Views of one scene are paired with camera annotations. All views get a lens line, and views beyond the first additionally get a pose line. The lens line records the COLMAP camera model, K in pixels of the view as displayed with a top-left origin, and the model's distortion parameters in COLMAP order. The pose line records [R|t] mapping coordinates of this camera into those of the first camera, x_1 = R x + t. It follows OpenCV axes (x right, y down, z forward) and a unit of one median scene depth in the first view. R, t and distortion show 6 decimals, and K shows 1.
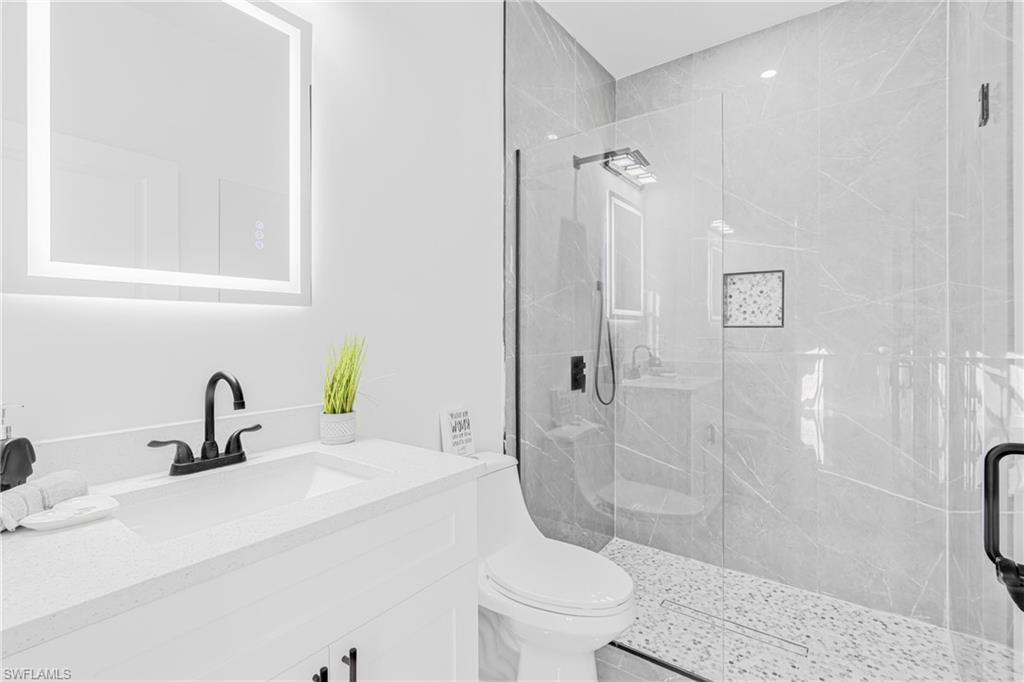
lens RADIAL K [[469.8, 0, 514.3], [0, 469.8, 337.6], [0, 0, 1]] dist [-0.003747, 0.002282]
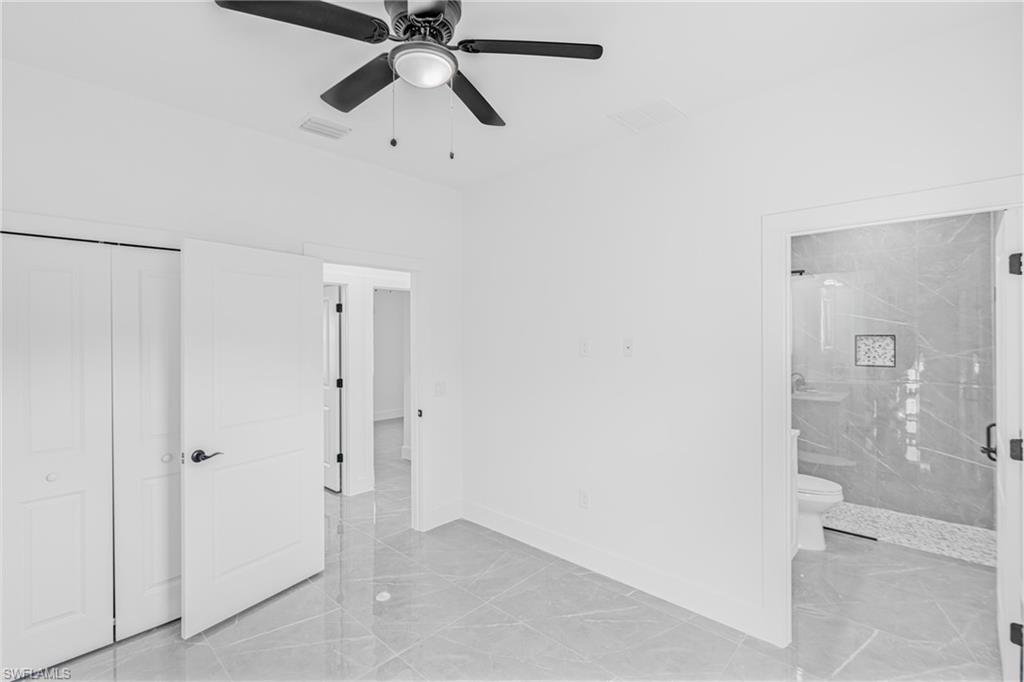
lens RADIAL K [[469.8, 0, 509.1], [0, 469.8, 340.1], [0, 0, 1]] dist [-0.003747, 0.002282]
pose [[0.994341, -0.014301, -0.105264, -0.678624], [0.014167, 0.999898, -0.002027, -0.137812], [0.105283, 0.000525, 0.994442, -0.905342]]
